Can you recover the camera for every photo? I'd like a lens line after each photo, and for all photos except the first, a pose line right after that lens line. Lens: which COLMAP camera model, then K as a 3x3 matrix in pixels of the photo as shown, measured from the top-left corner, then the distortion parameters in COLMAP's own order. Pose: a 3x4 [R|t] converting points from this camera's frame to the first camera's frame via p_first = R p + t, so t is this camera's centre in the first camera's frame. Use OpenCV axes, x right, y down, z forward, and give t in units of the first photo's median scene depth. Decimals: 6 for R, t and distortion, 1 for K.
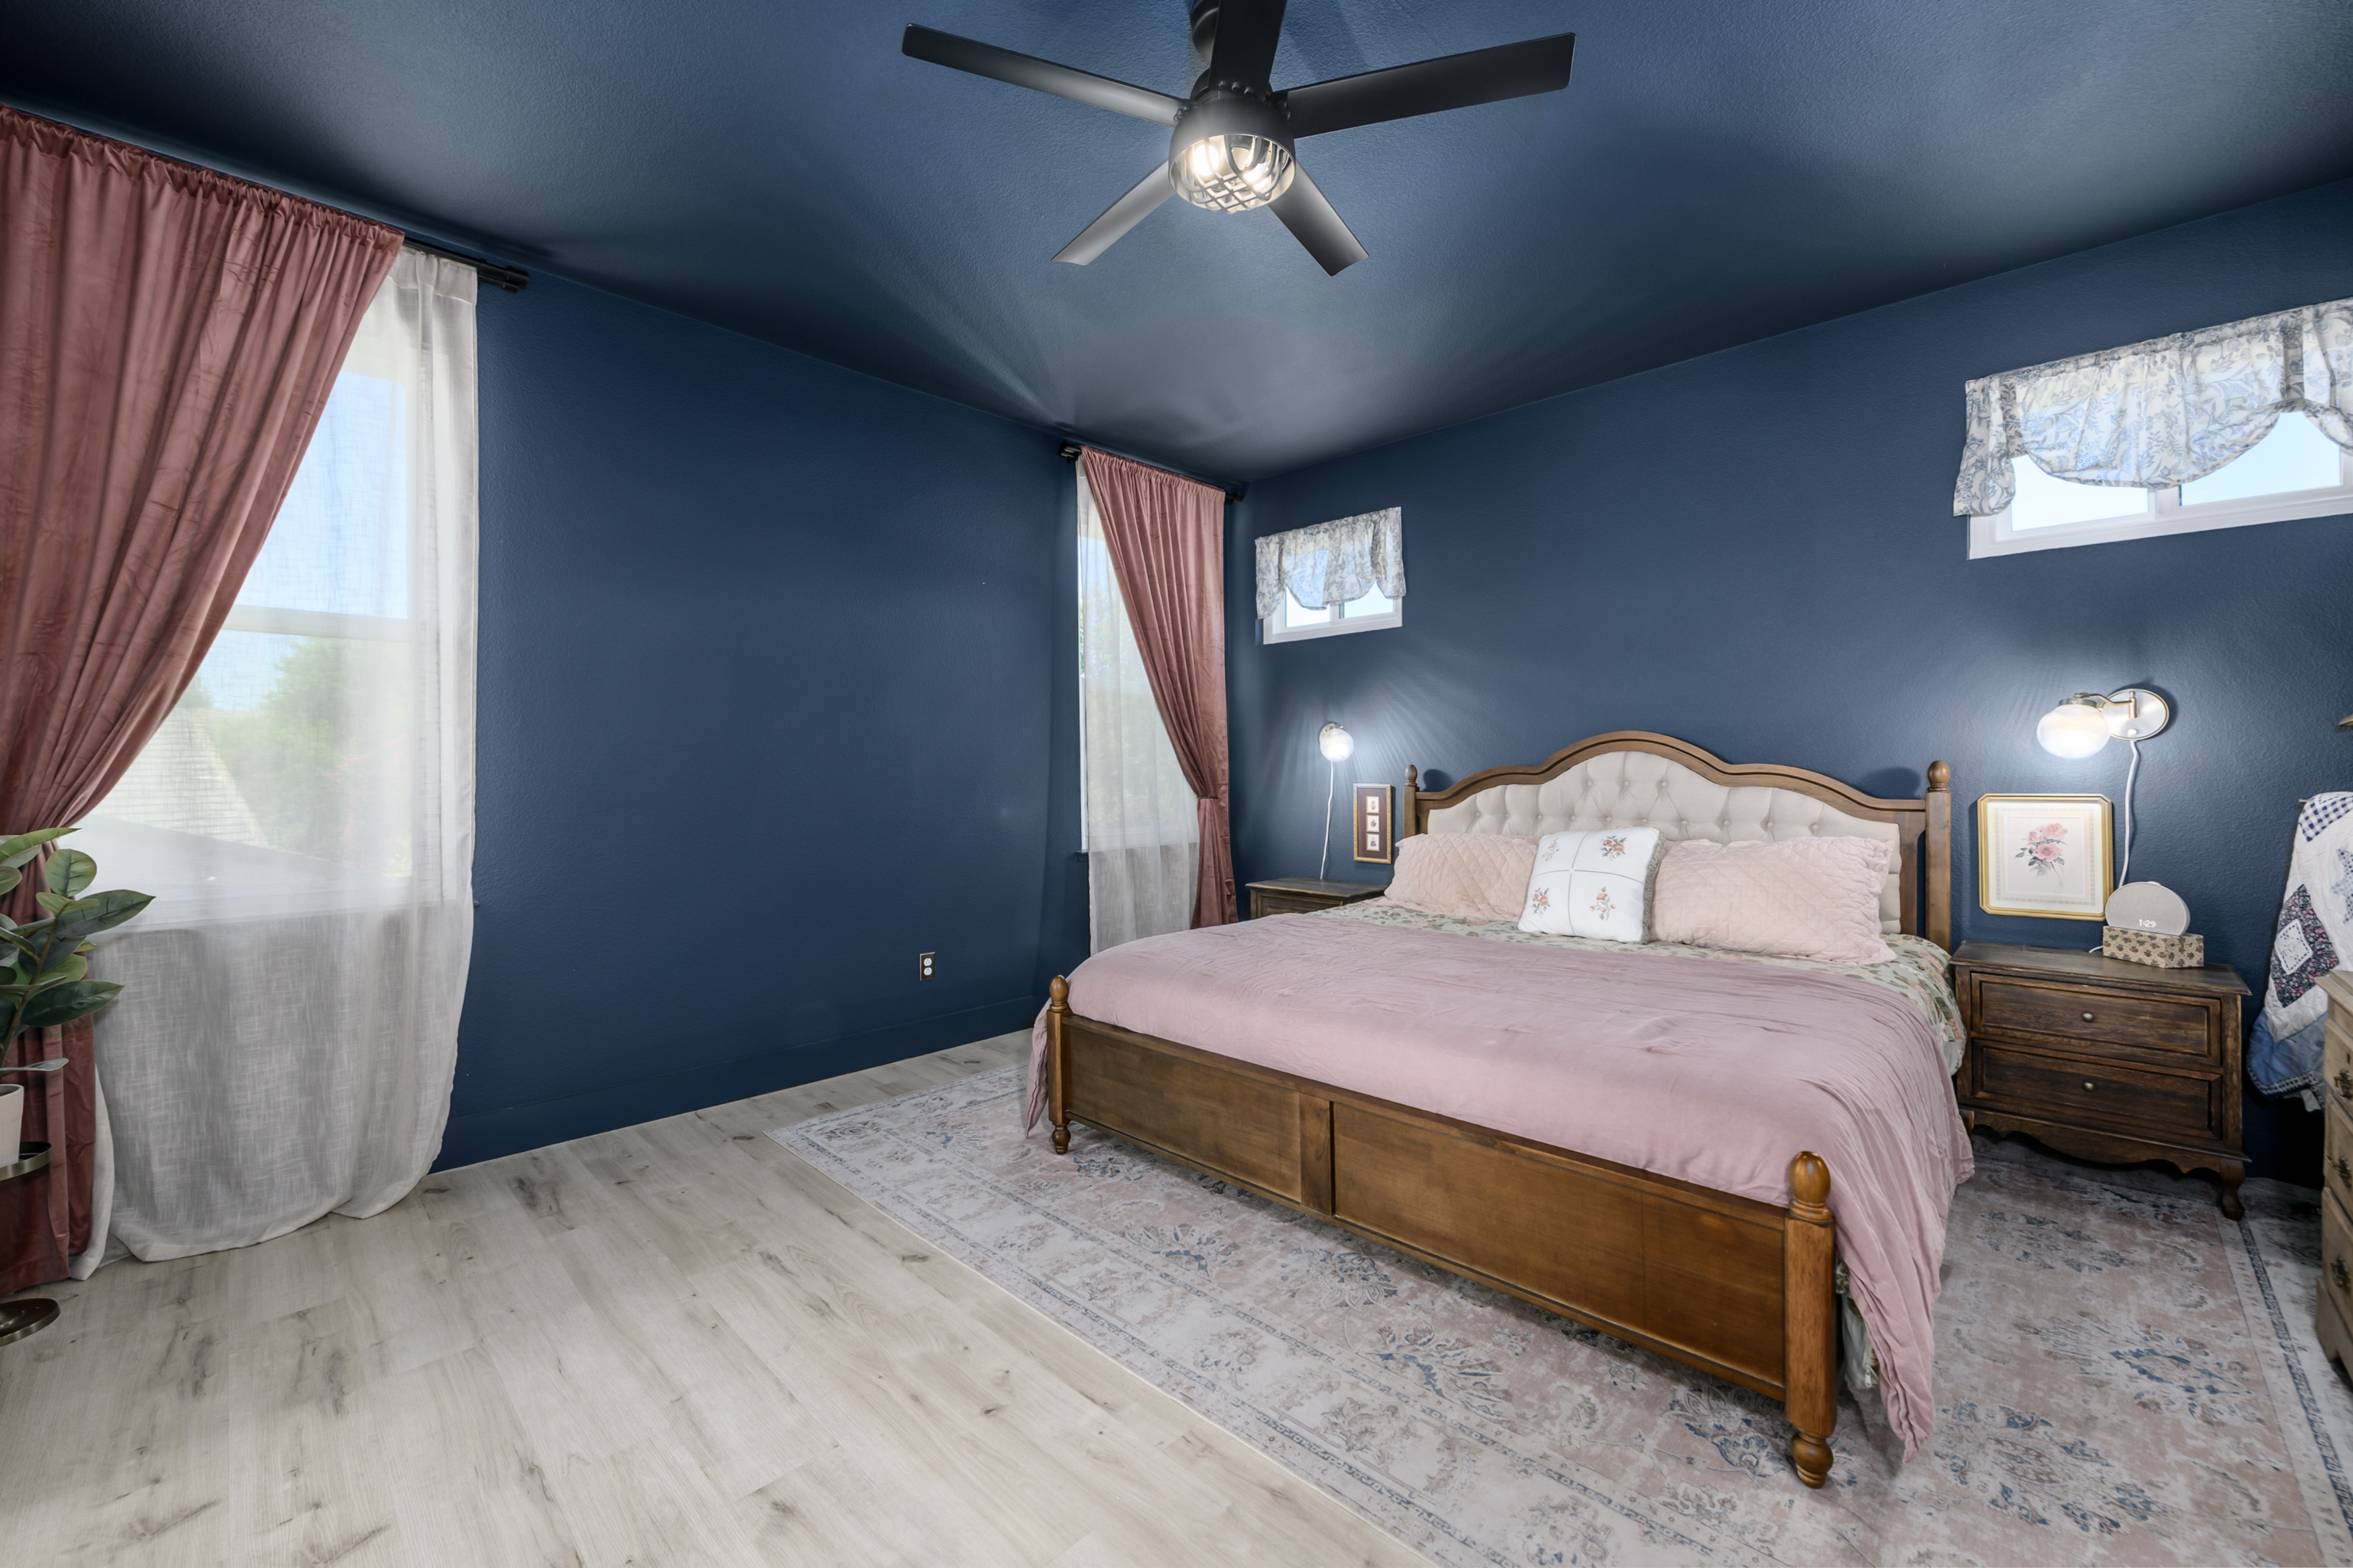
lens RADIAL K [[959.2, 0, 1168.5], [0, 959.2, 733.3], [0, 0, 1]] dist [-0.011927, -0.000425]
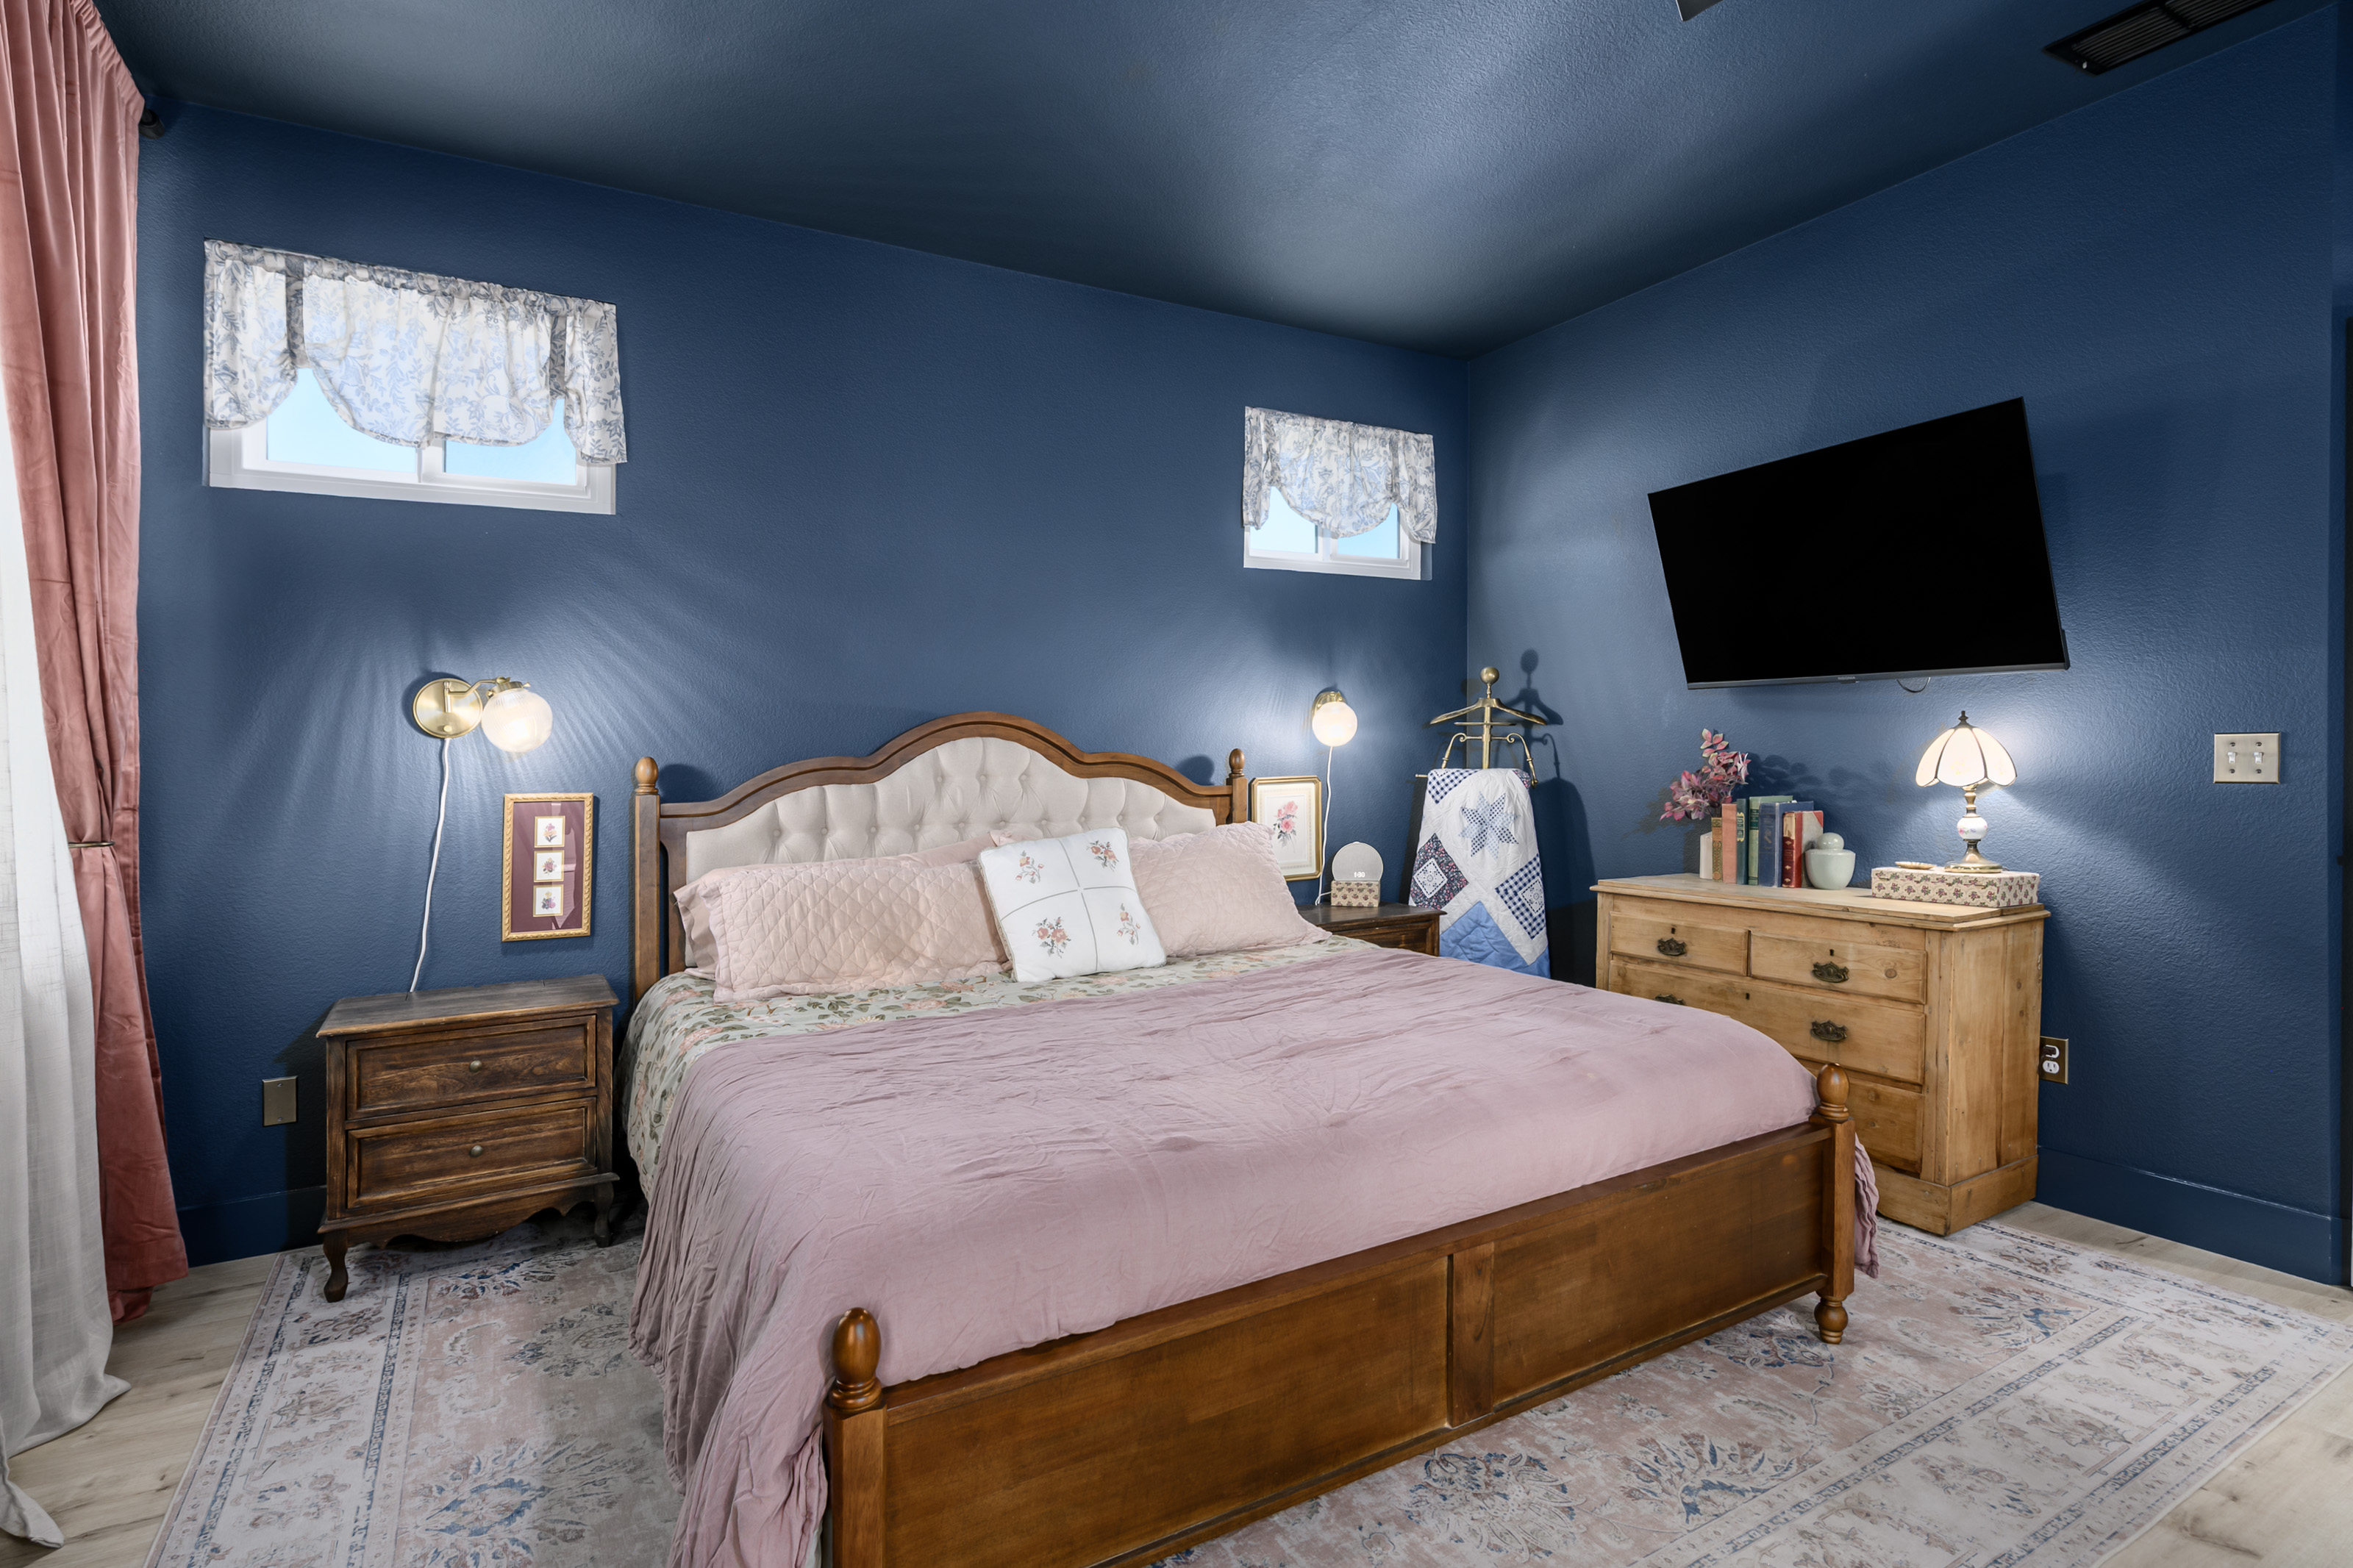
lens RADIAL K [[1180.5, 0, 1173.3], [0, 1180.5, 728.2], [0, 0, 1]] dist [0.000301, -0.000264]
pose [[0.260458, 0.021097, 0.965255, -0.405160], [-0.020724, 0.999653, -0.016257, 0.023422], [-0.965263, -0.015770, 0.260804, 0.579374]]
